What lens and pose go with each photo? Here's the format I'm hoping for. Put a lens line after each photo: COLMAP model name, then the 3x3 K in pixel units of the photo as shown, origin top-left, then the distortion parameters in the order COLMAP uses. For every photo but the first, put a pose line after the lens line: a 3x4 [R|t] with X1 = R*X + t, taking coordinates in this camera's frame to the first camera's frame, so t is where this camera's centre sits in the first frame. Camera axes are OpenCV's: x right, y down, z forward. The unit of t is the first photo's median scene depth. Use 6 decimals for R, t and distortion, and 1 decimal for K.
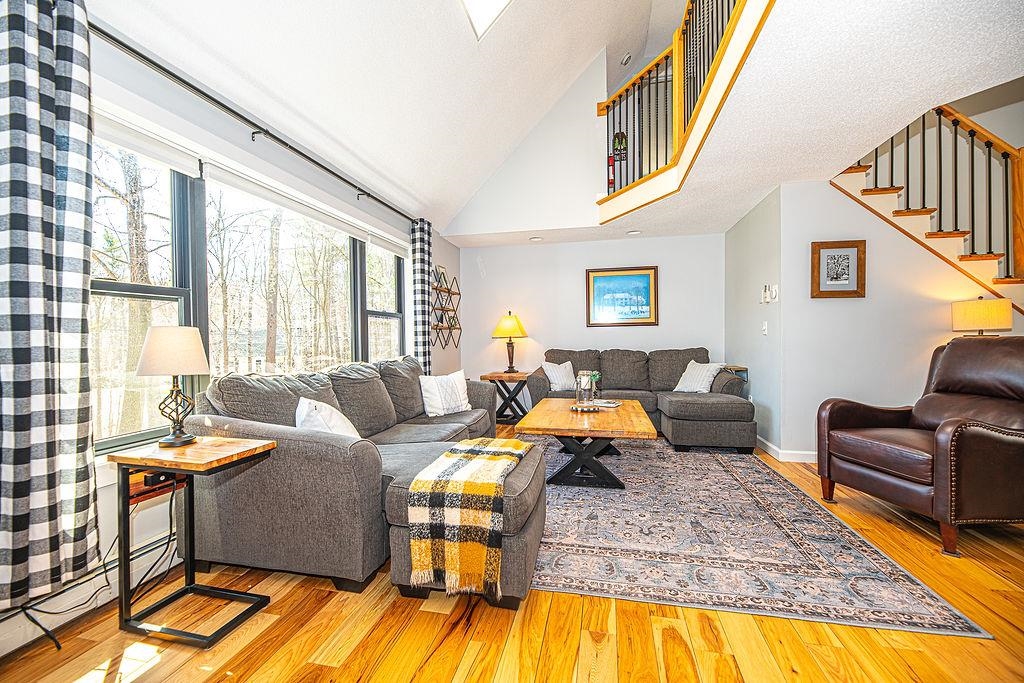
lens RADIAL K [[418.4, 0, 519.9], [0, 418.4, 341.0], [0, 0, 1]] dist [-0.001860, -0.000770]
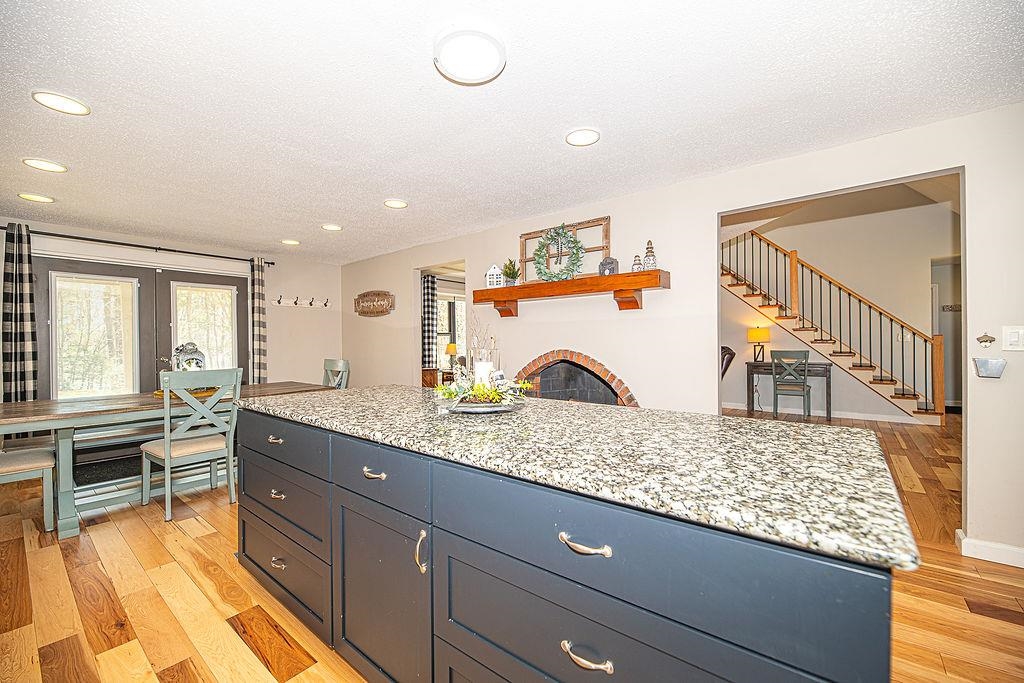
lens RADIAL K [[418.4, 0, 509.3], [0, 418.4, 345.1], [0, 0, 1]] dist [-0.001860, -0.000770]
pose [[0.891641, 0.002871, -0.452734, 1.314381], [0.001121, 0.999963, 0.008548, -0.042432], [0.452742, -0.008129, 0.891604, -2.032207]]
